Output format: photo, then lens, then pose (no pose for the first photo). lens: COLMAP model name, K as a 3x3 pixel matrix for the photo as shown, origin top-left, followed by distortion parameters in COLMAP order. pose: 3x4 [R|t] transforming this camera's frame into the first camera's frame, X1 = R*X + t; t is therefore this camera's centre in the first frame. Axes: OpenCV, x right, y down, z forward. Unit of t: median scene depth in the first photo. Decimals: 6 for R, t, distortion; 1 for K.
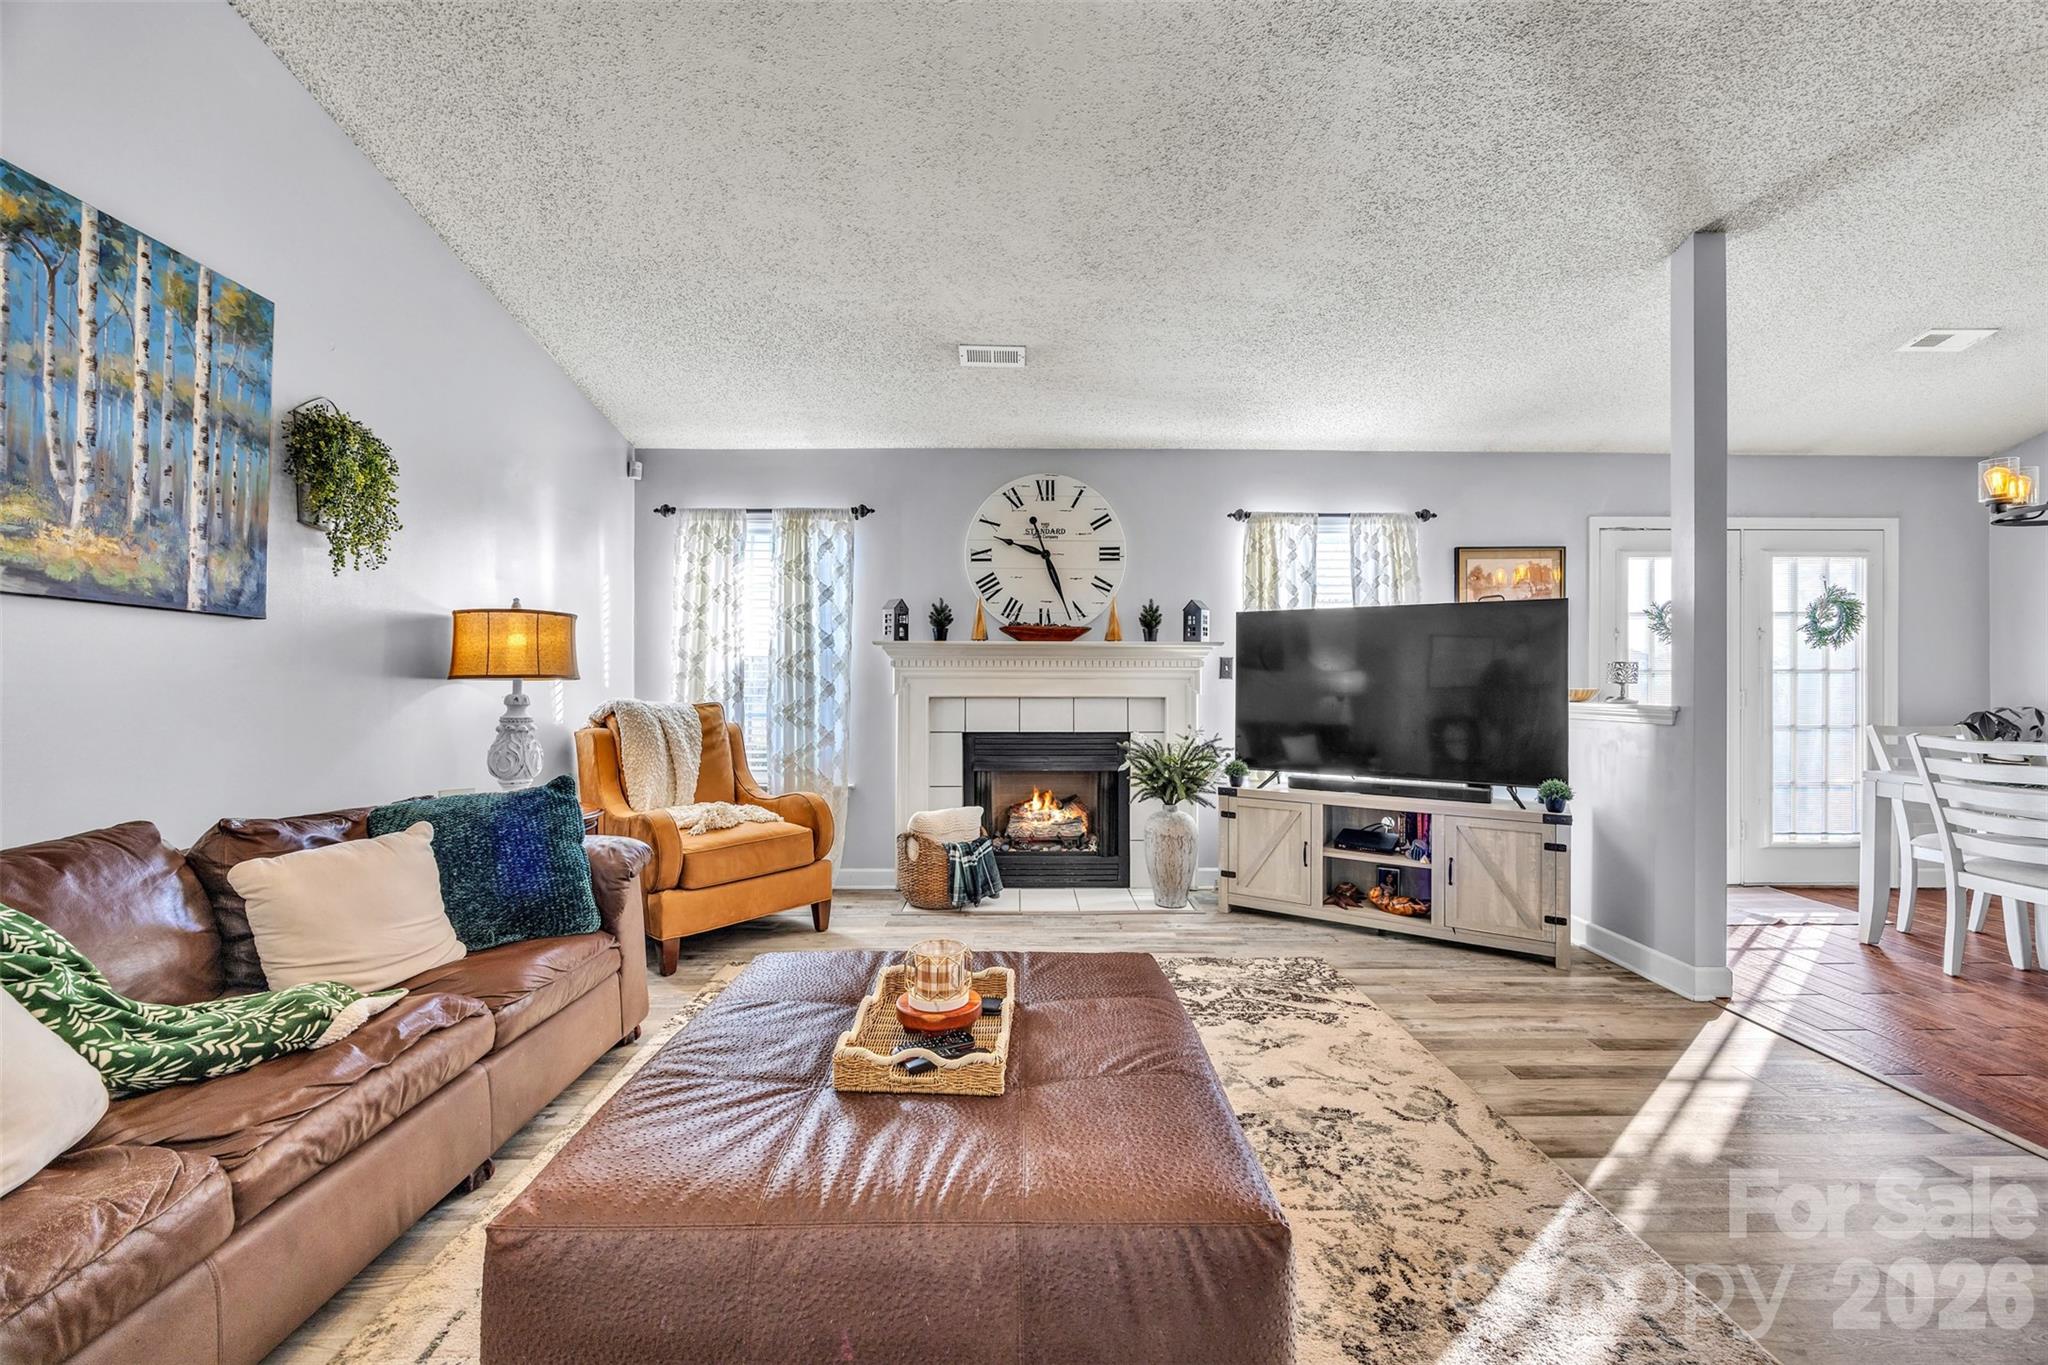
lens RADIAL K [[787.4, 0, 1029.3], [0, 787.4, 671.8], [0, 0, 1]] dist [0.002858, 0.000040]
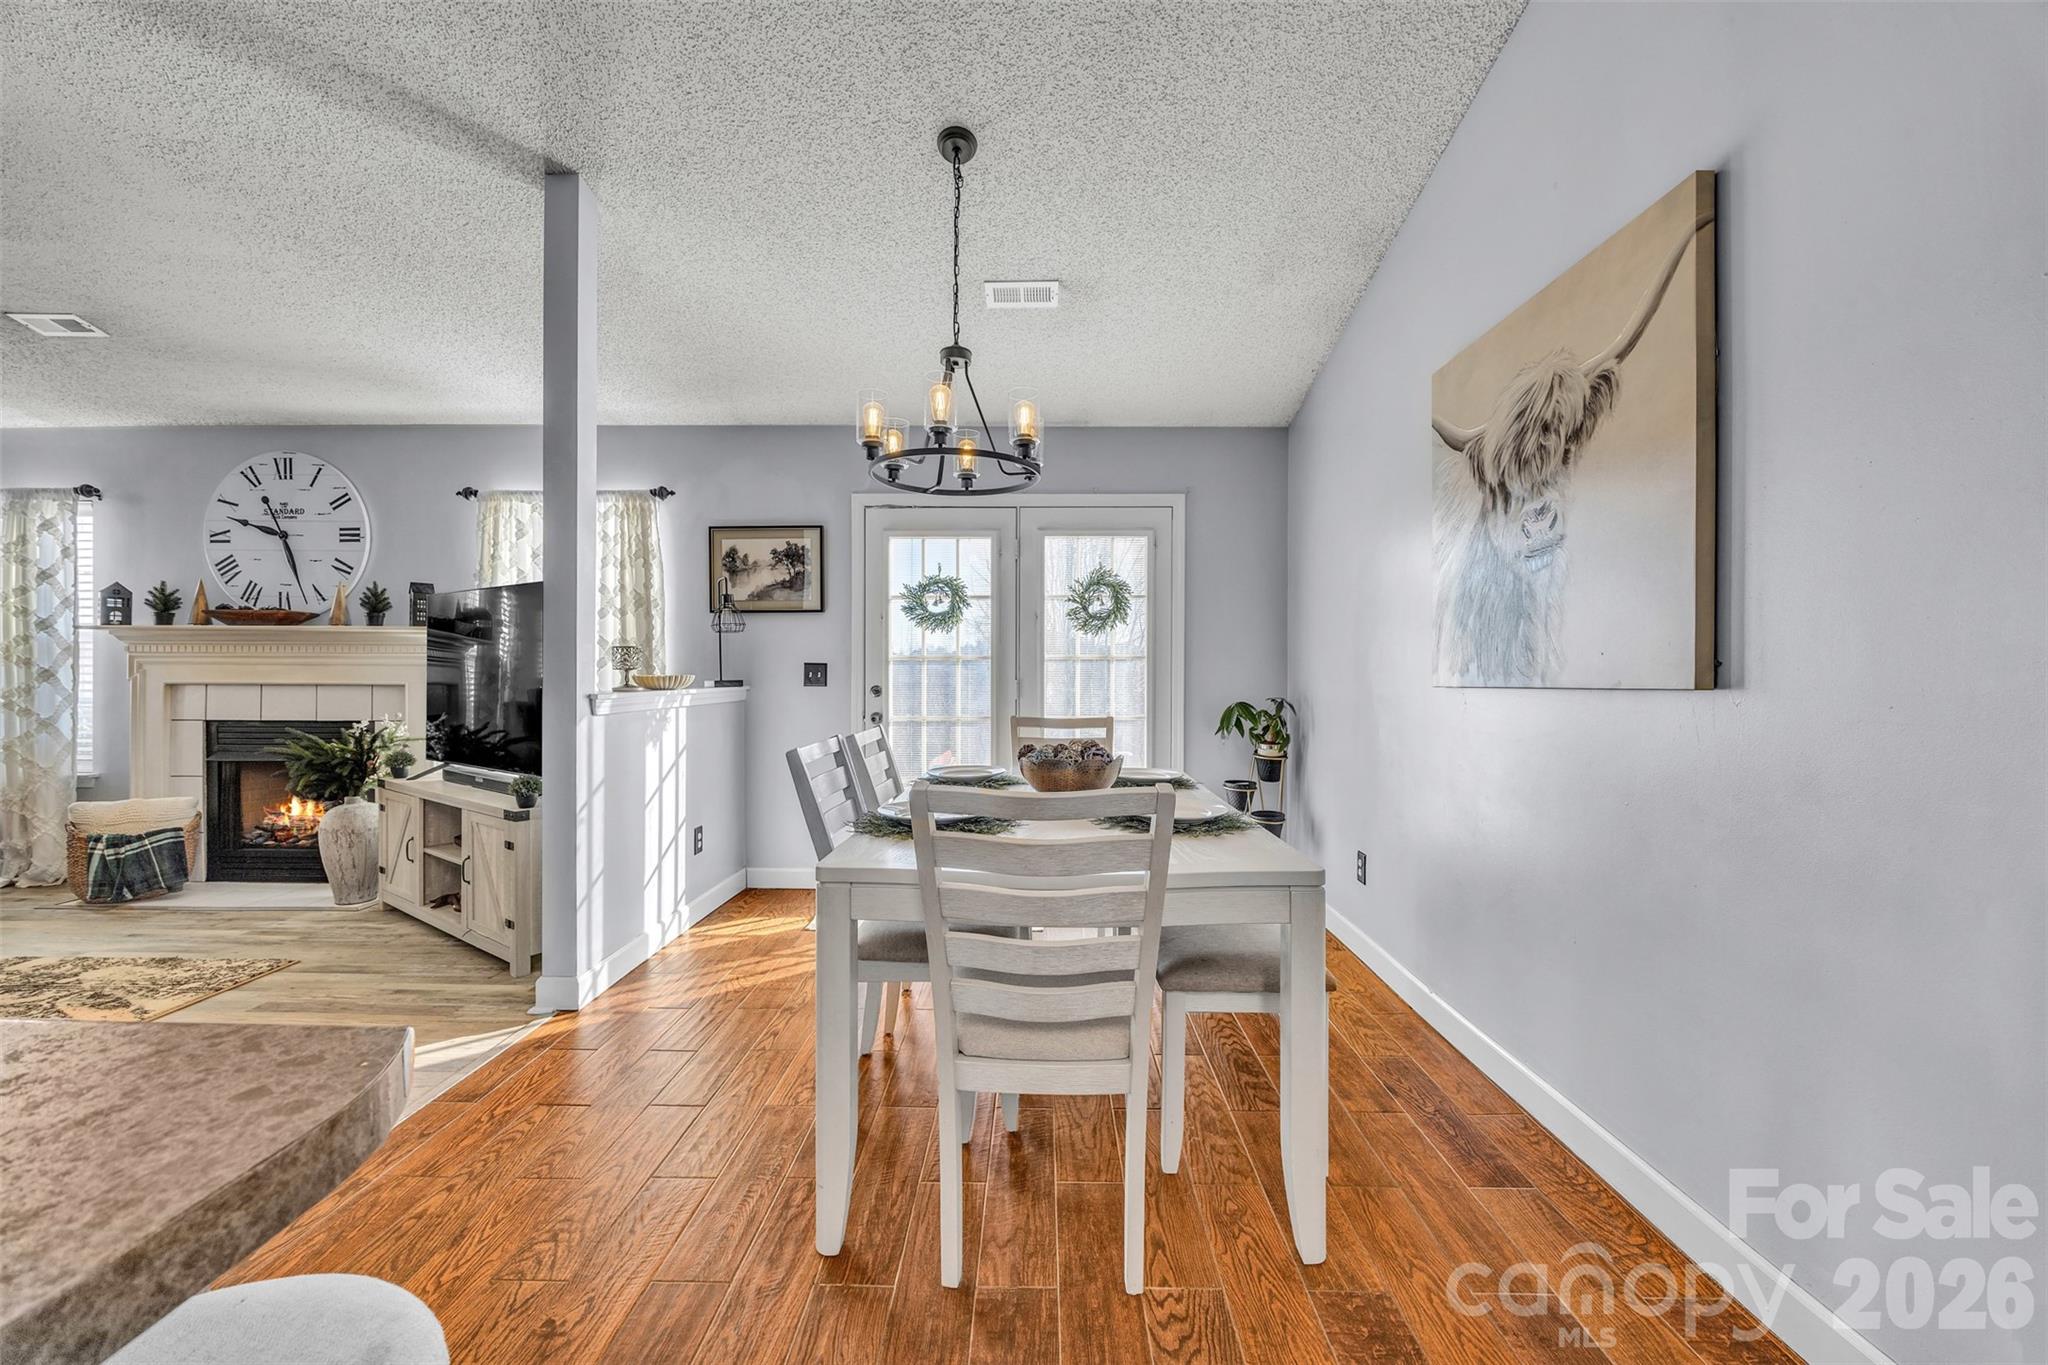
lens RADIAL K [[785.4, 0, 1022.9], [0, 785.4, 681.6], [0, 0, 1]] dist [-0.001490, -0.000562]
pose [[0.999441, 0.003981, -0.033186, 0.980212], [-0.003259, 0.999757, 0.021780, 0.004798], [0.033265, -0.021660, 0.999212, 0.075870]]
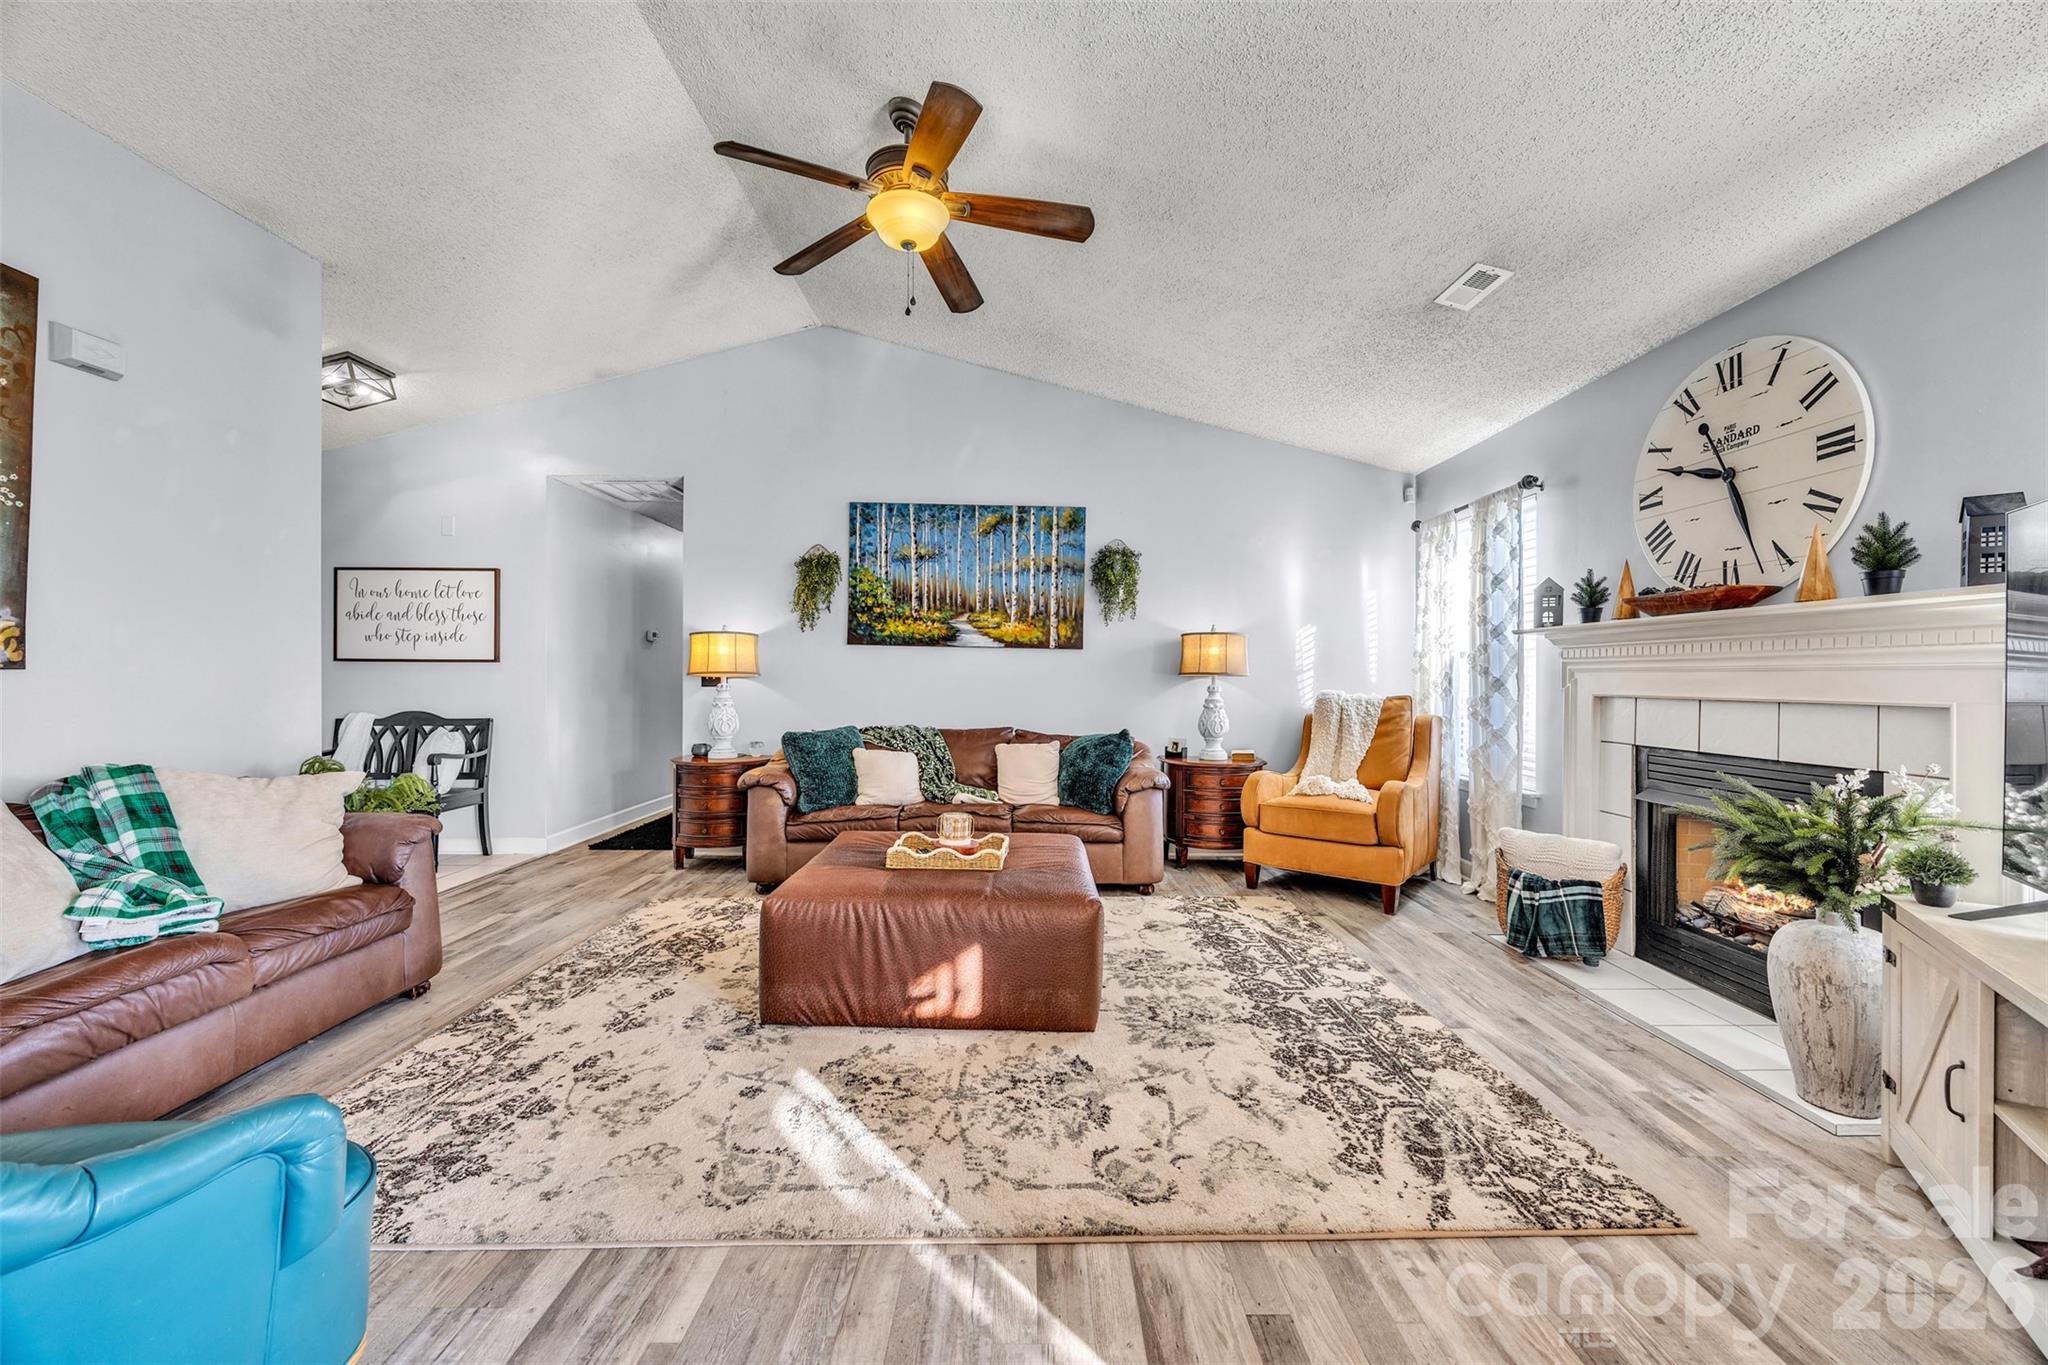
lens RADIAL K [[779.3, 0, 1026.9], [0, 779.3, 676.6], [0, 0, 1]] dist [-0.005188, -0.000183]
pose [[-0.011377, -0.002280, -0.999933, 0.668718], [0.010416, 0.999943, -0.002399, 0.008557], [0.999881, -0.010443, -0.011353, 0.455100]]
